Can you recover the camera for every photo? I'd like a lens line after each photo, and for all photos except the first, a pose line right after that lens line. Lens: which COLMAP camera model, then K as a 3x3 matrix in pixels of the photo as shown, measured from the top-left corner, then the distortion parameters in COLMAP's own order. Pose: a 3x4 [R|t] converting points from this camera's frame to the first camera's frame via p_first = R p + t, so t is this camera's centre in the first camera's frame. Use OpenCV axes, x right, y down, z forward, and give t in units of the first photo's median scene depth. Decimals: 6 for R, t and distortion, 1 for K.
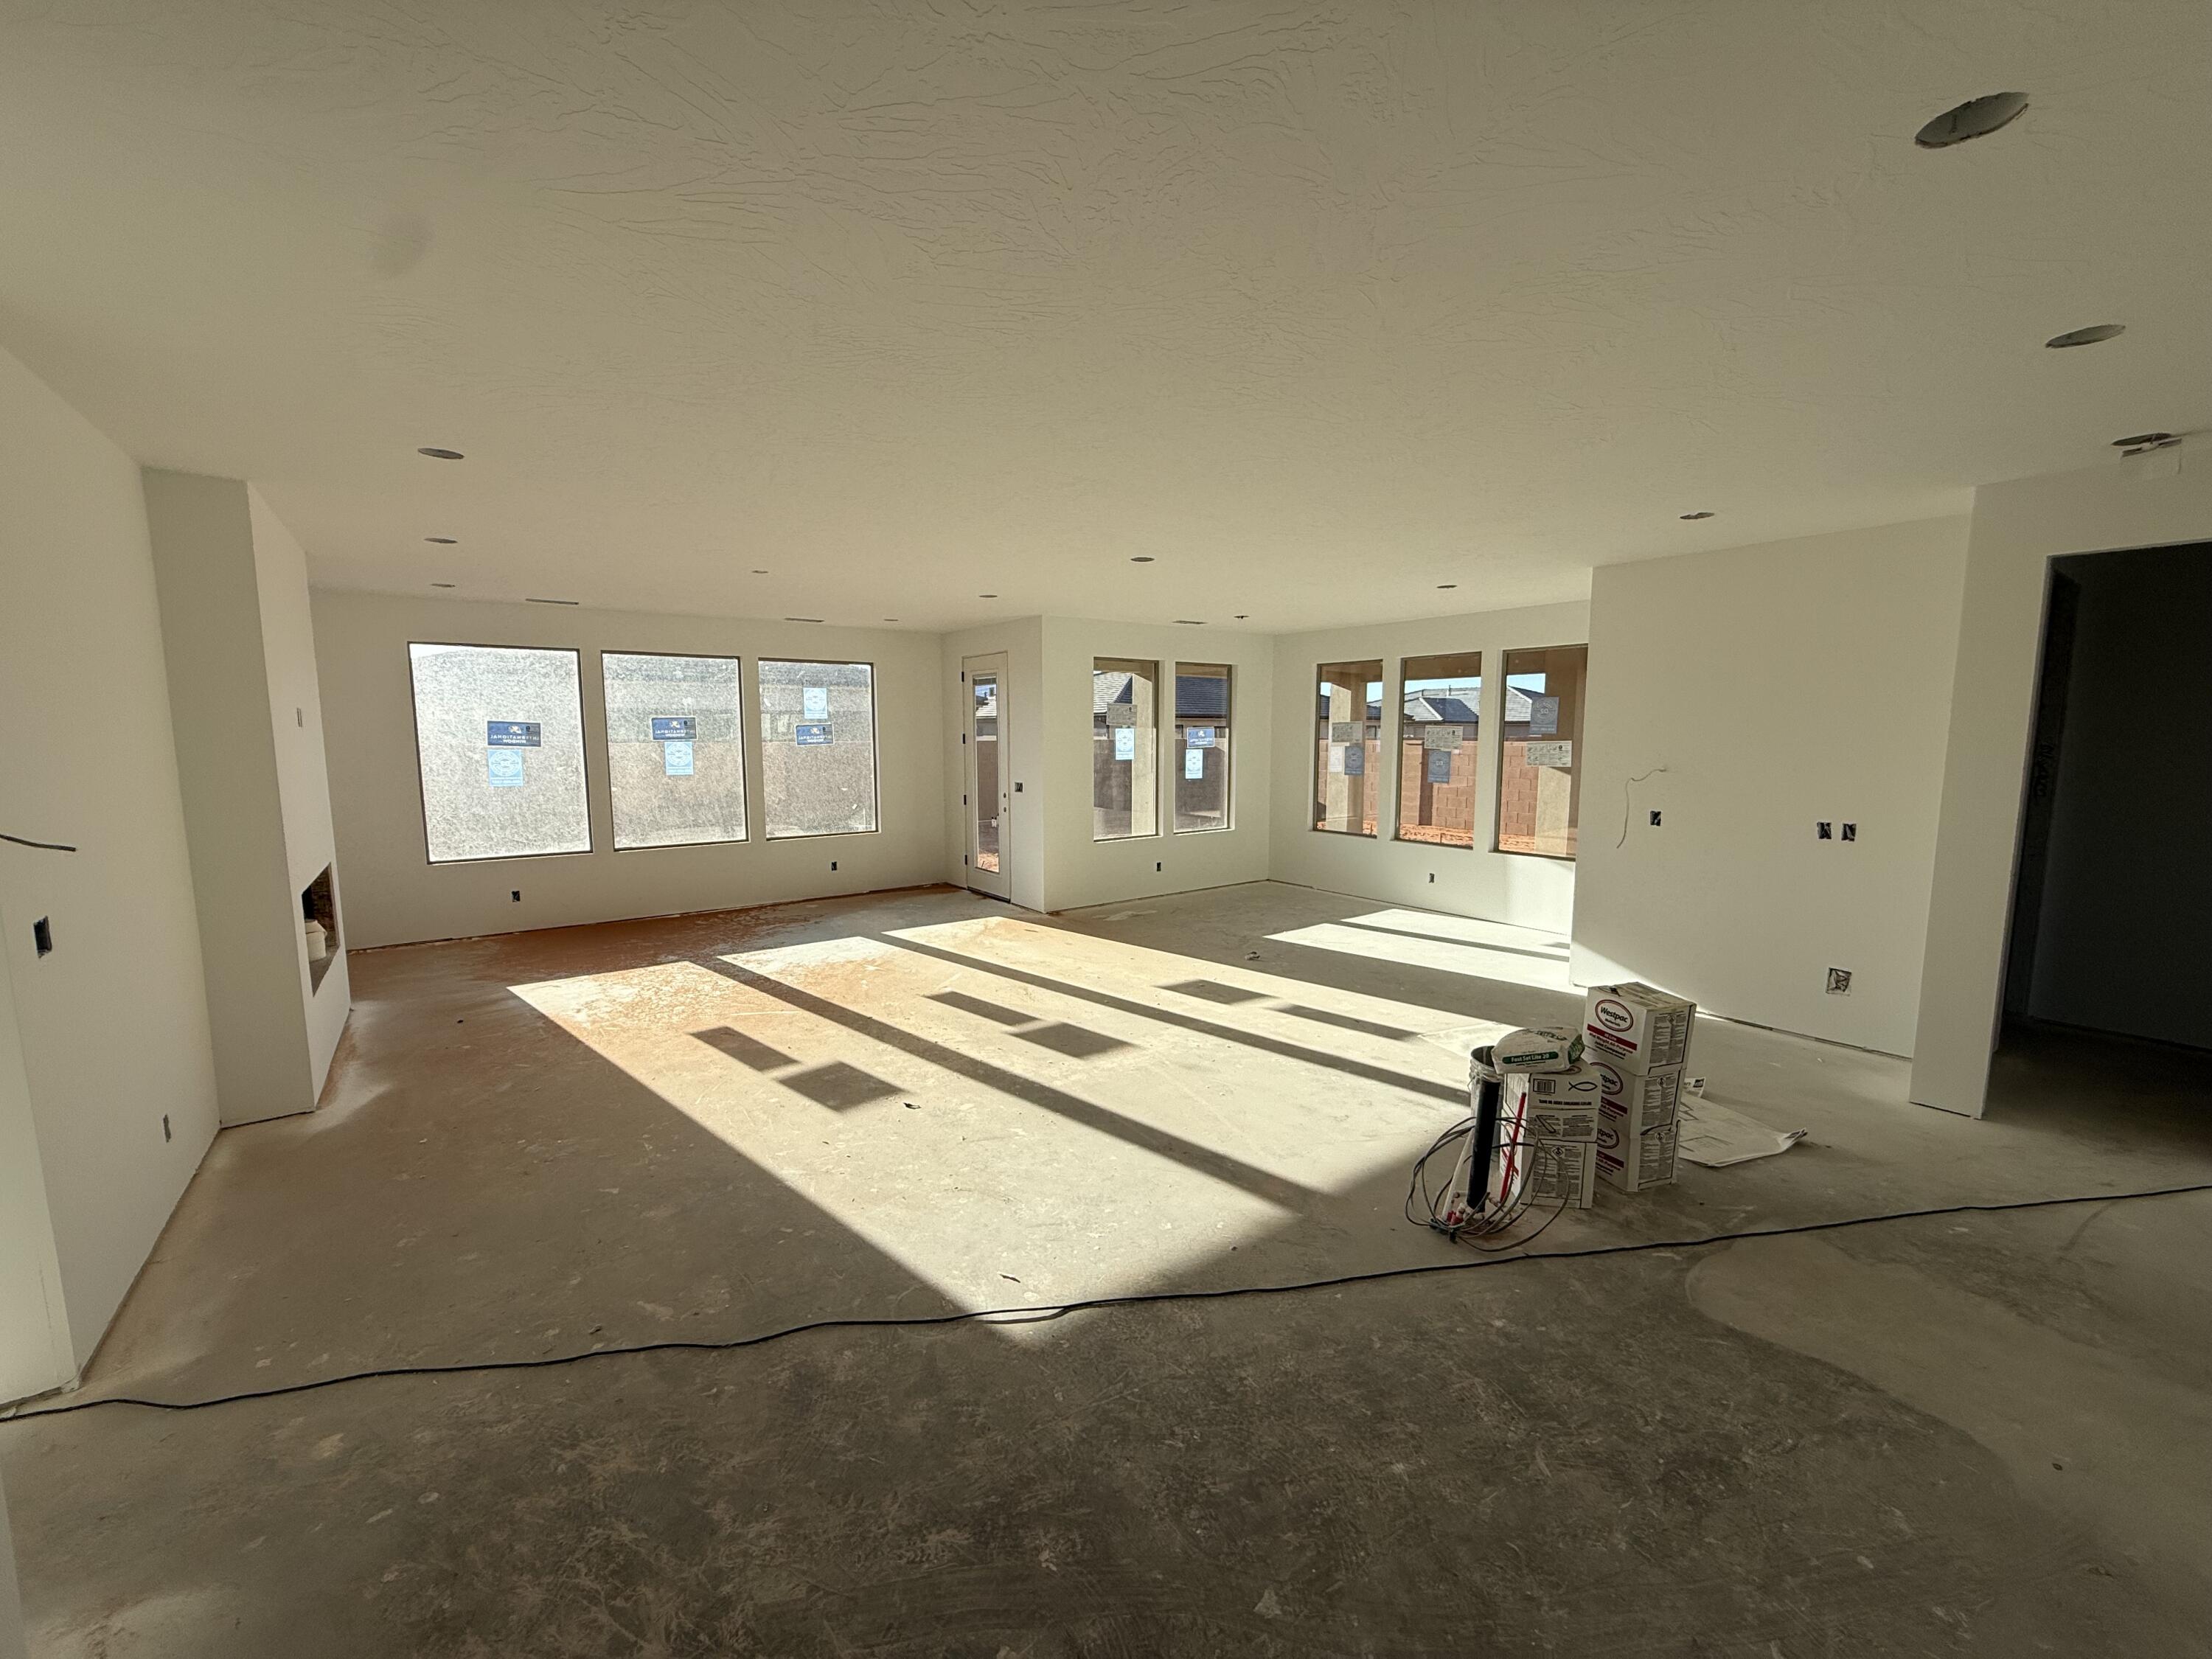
lens RADIAL K [[878.9, 0, 1104.6], [0, 878.9, 835.9], [0, 0, 1]] dist [0.000111, -0.000053]
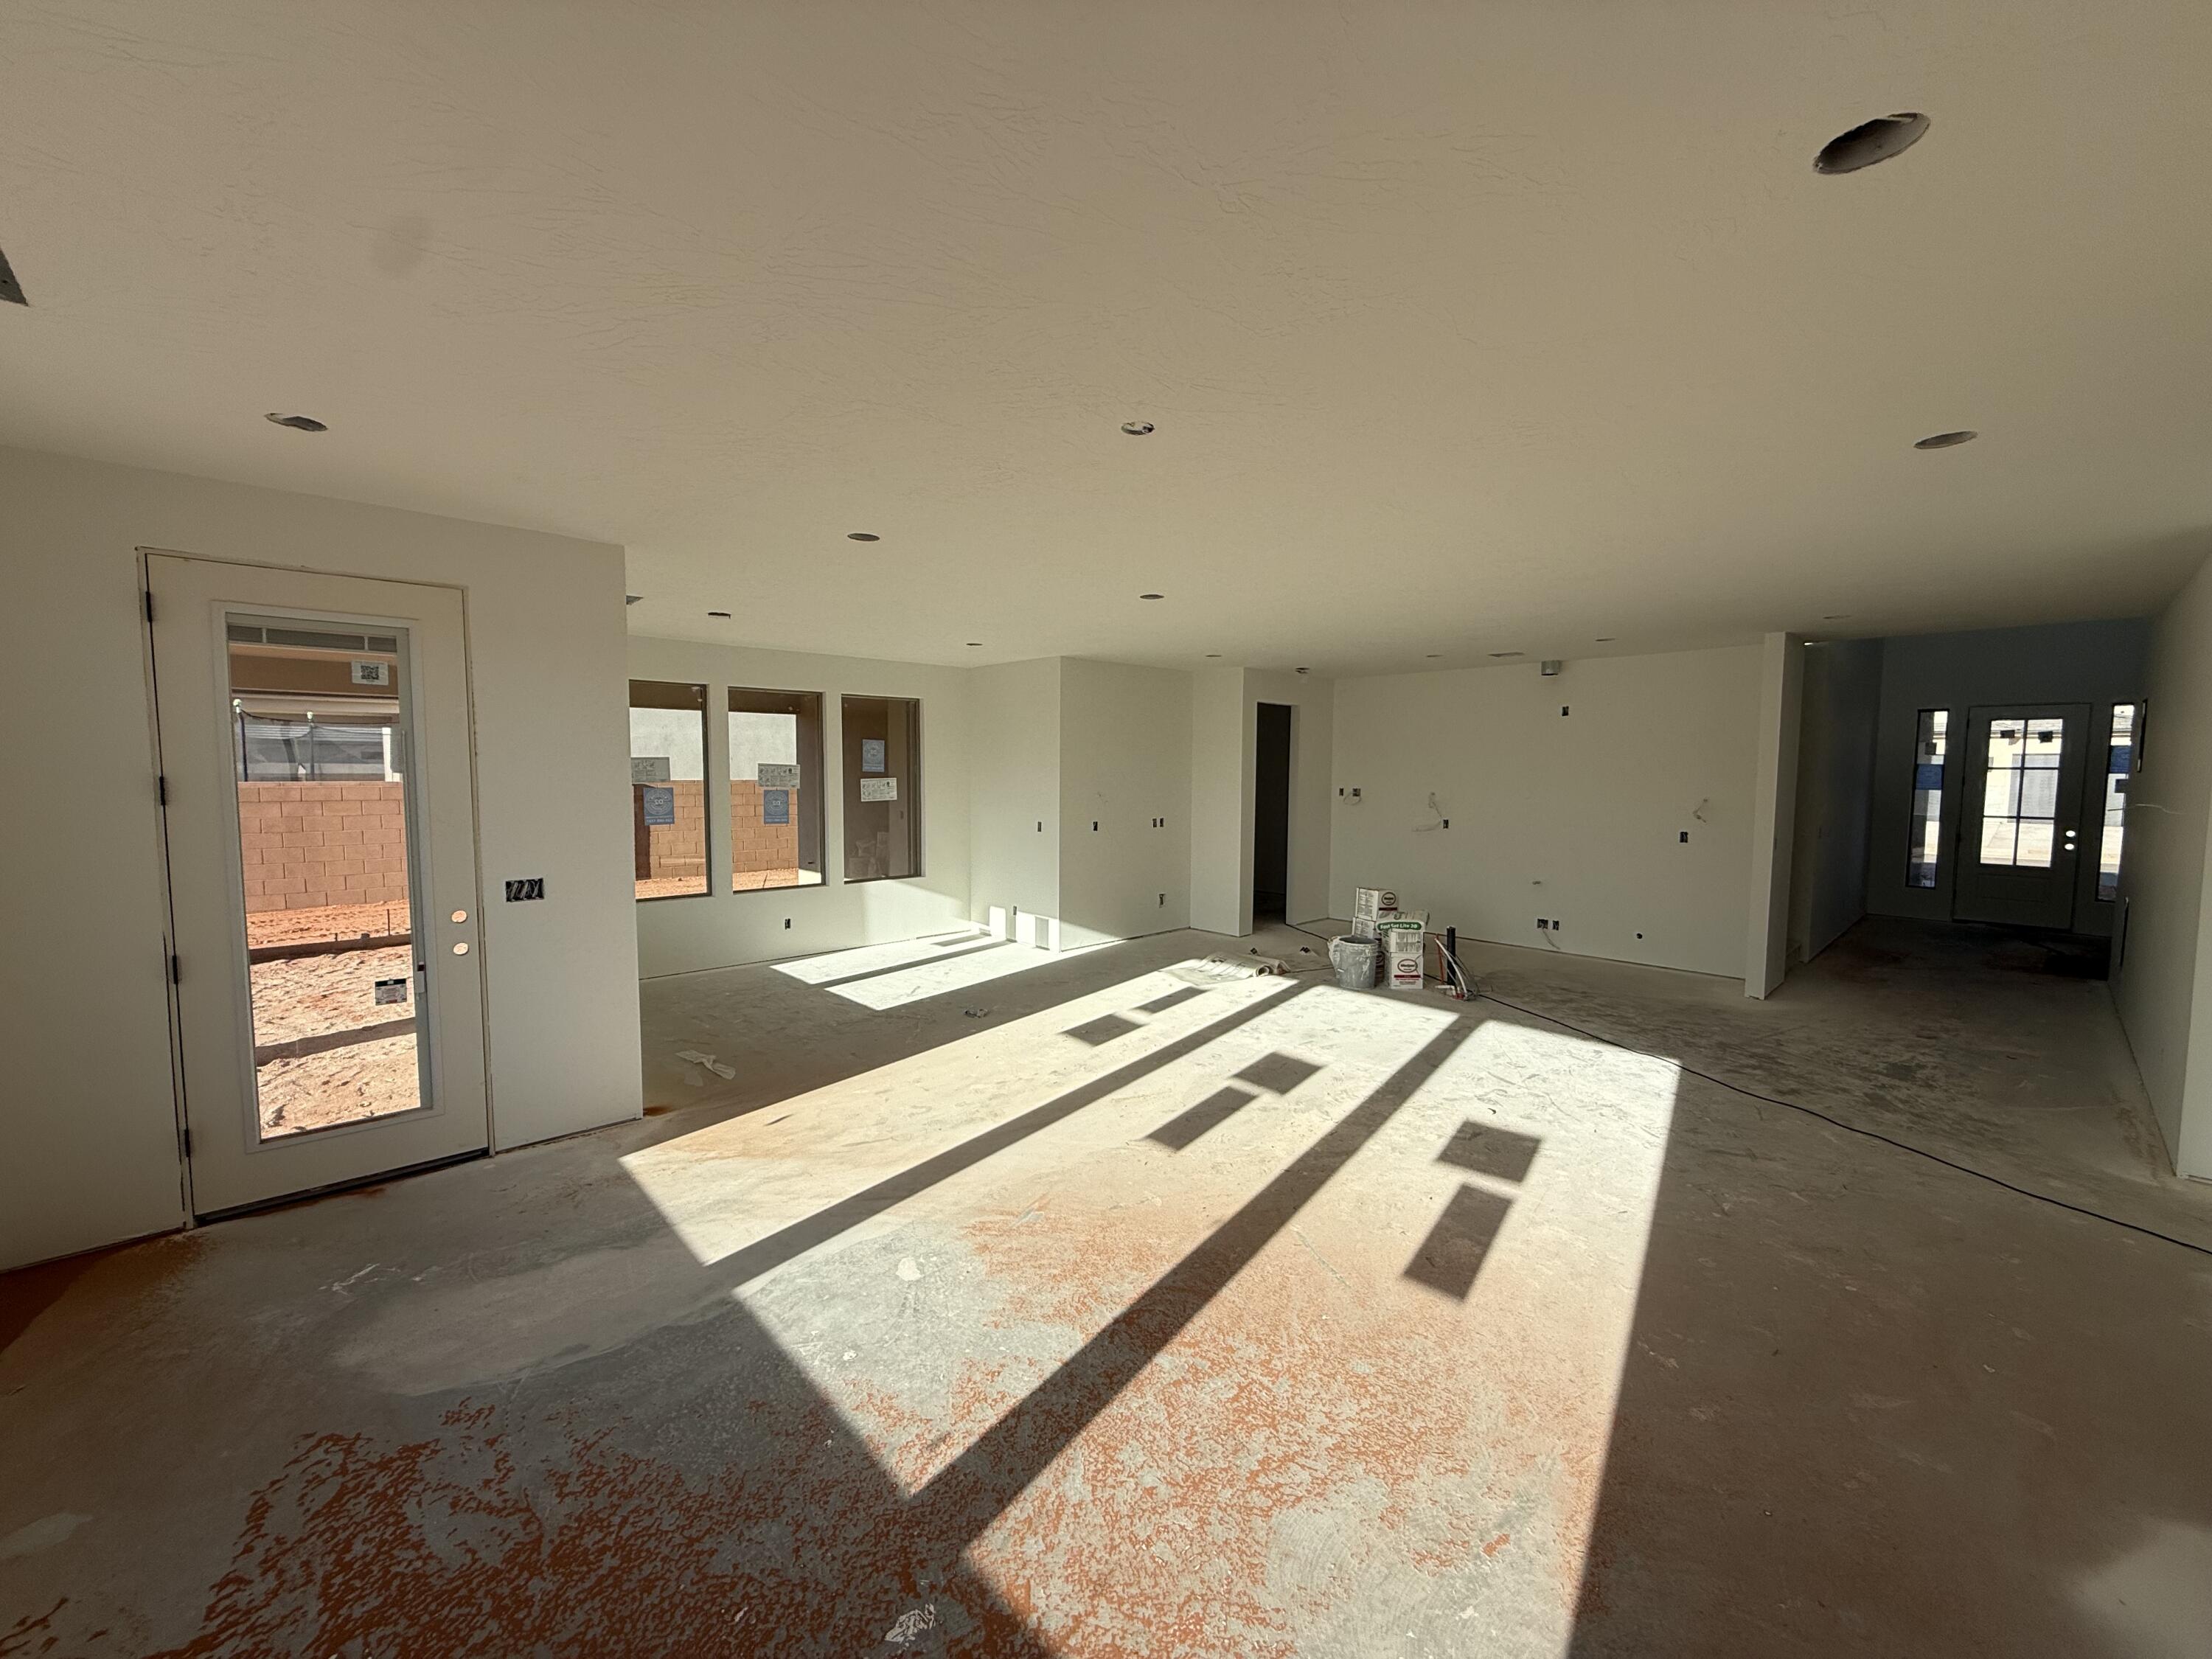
lens RADIAL K [[878.9, 0, 1102.3], [0, 878.9, 828.9], [0, 0, 1]] dist [0.000111, -0.000053]
pose [[-0.116128, -0.067159, 0.990961, -0.983719], [0.113254, 0.990309, 0.080387, -0.149760], [-0.986756, 0.121565, -0.107397, 1.246125]]
